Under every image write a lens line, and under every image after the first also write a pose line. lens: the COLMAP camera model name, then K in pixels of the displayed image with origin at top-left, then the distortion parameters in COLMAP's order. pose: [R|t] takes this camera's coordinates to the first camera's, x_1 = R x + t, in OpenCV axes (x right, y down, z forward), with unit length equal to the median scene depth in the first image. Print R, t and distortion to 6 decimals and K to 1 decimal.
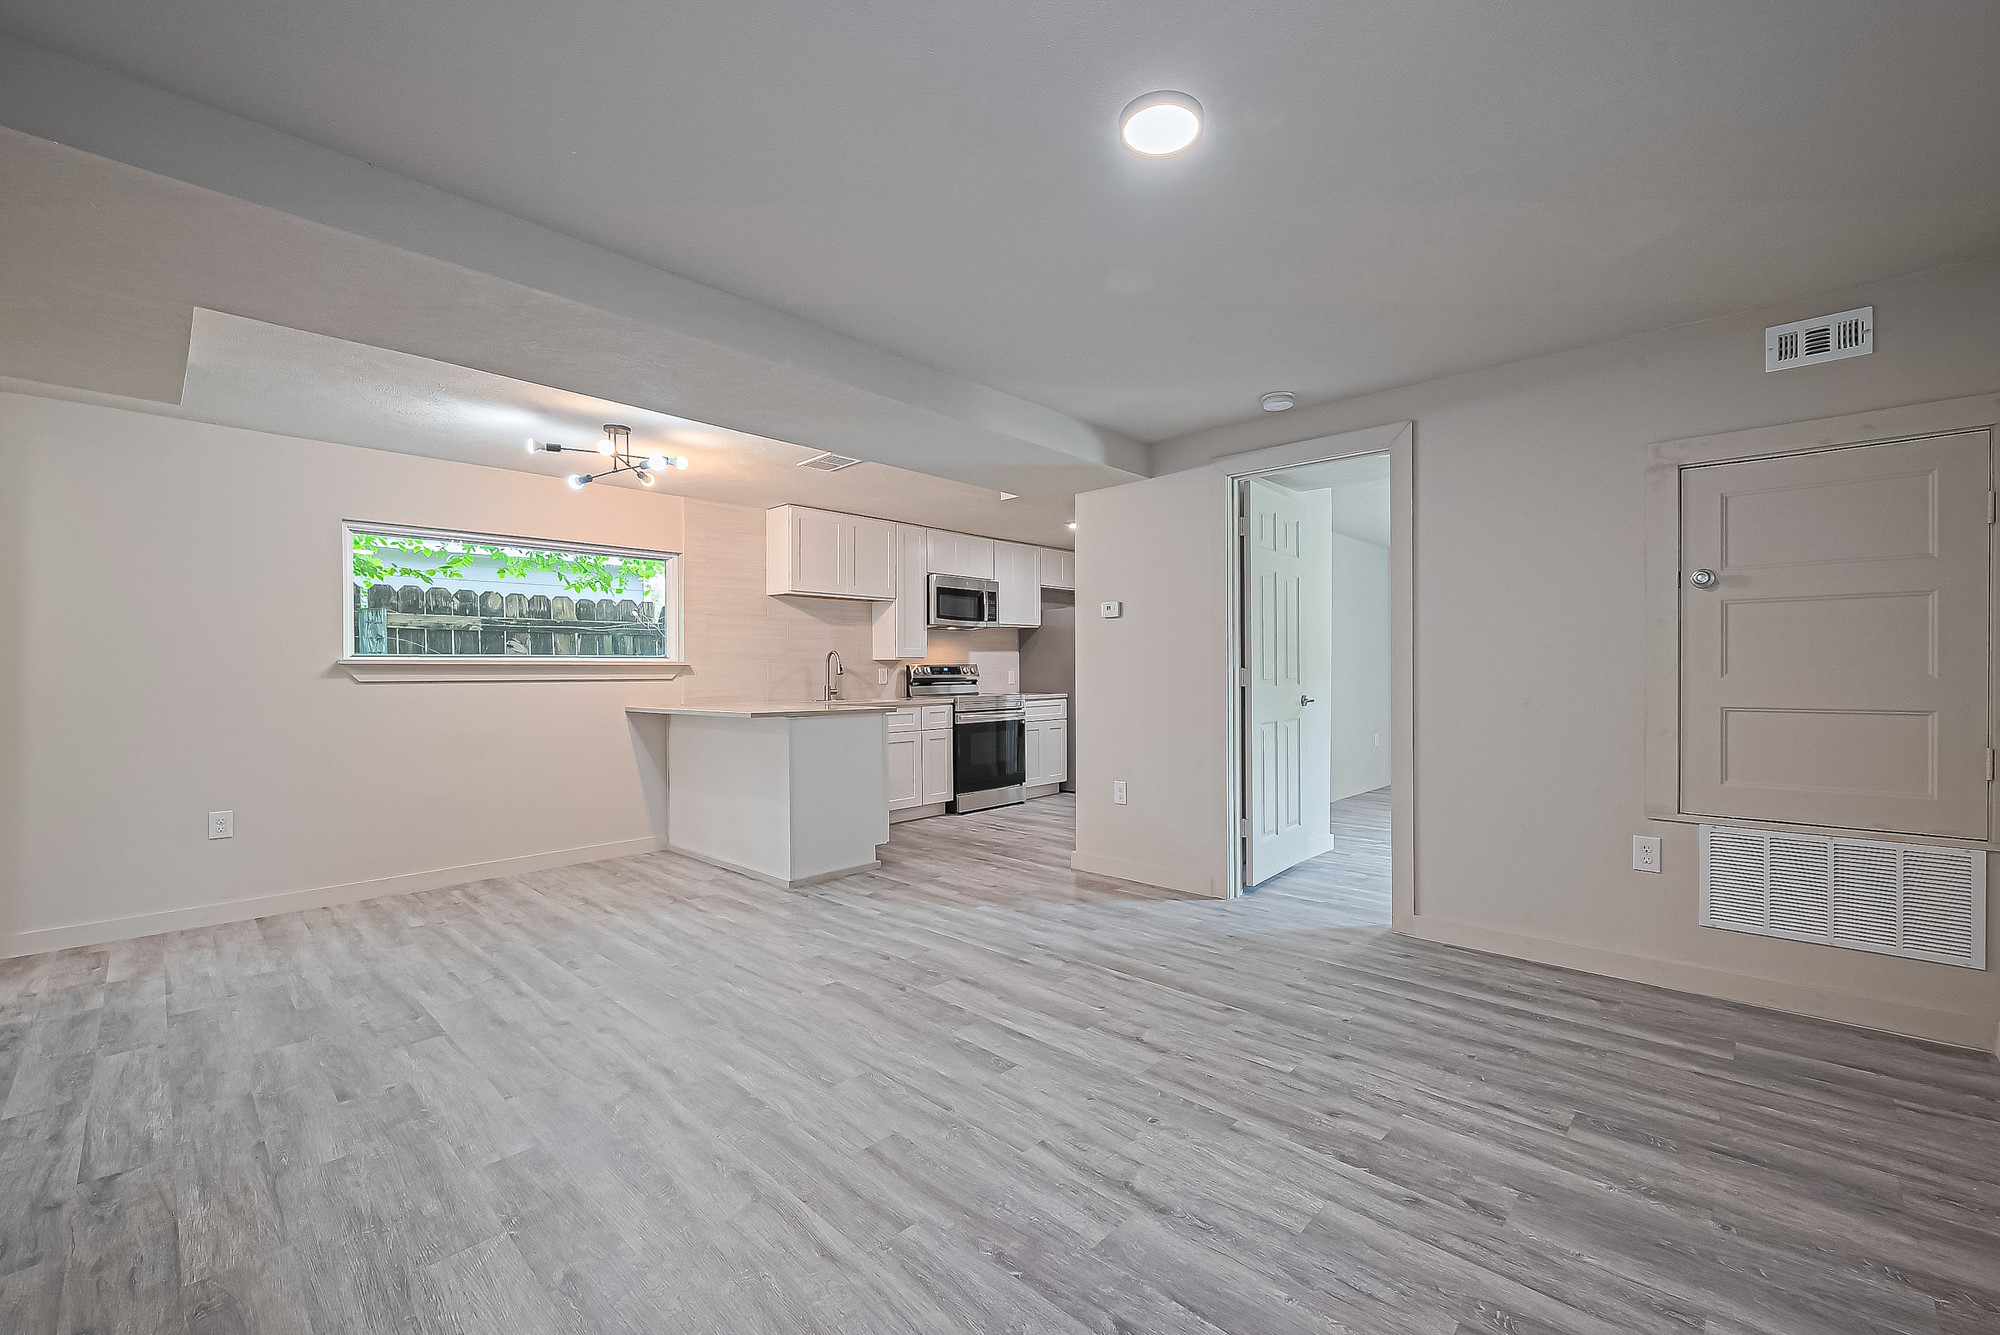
lens RADIAL K [[799.1, 0, 1002.2], [0, 799.1, 669.7], [0, 0, 1]] dist [-0.000164, -0.000760]
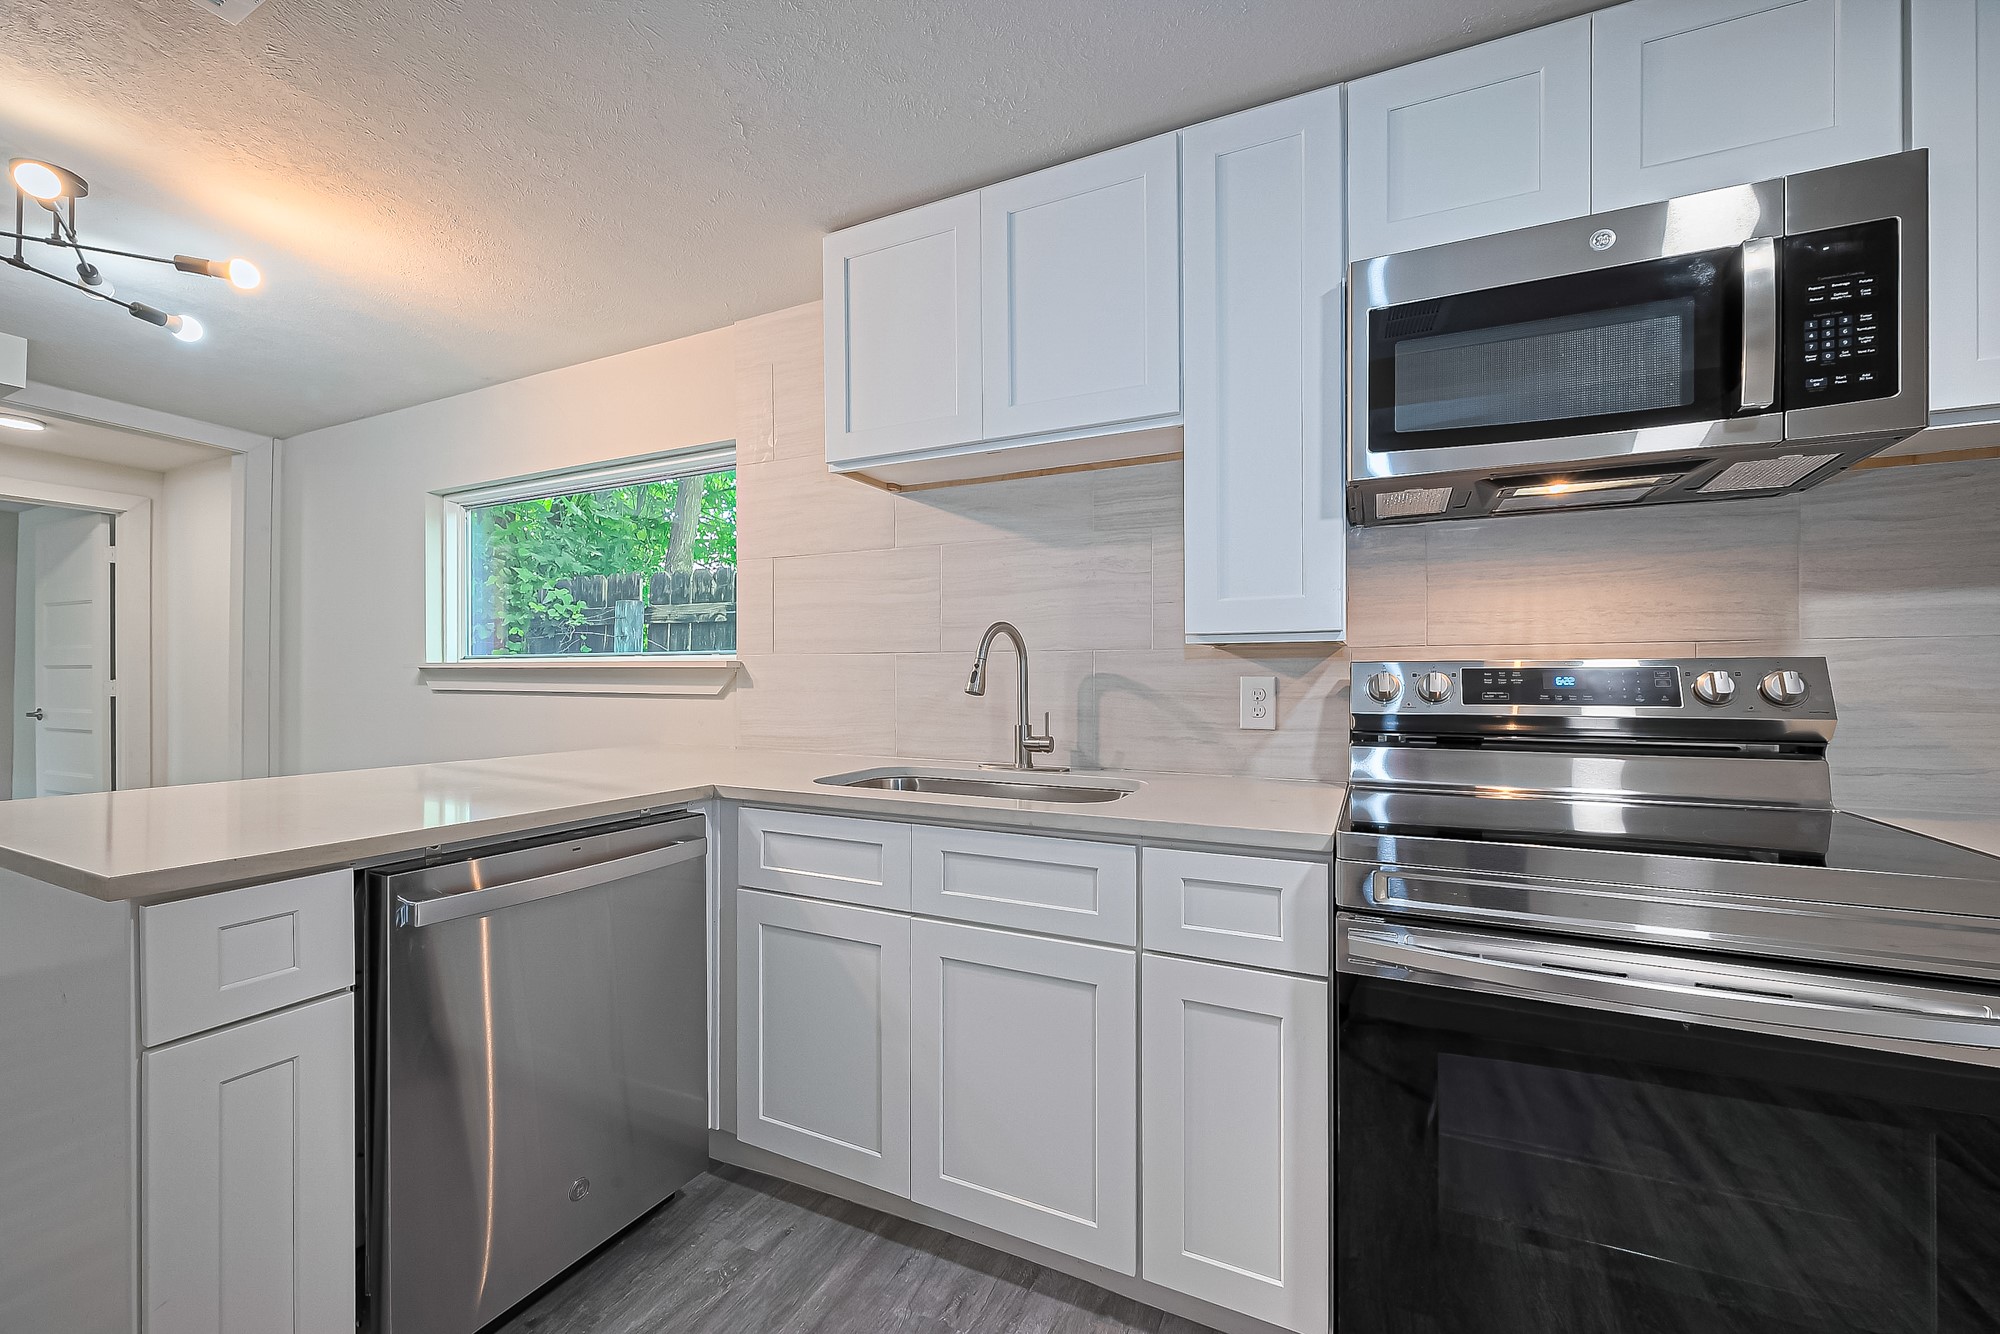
lens RADIAL K [[799.1, 0, 997.9], [0, 799.1, 665.3], [0, 0, 1]] dist [-0.000164, -0.000760]
pose [[0.295973, -0.002763, -0.955192, 0.102172], [0.002240, 0.999995, -0.002198, -0.005258], [0.955194, -0.001489, 0.295978, 0.856772]]
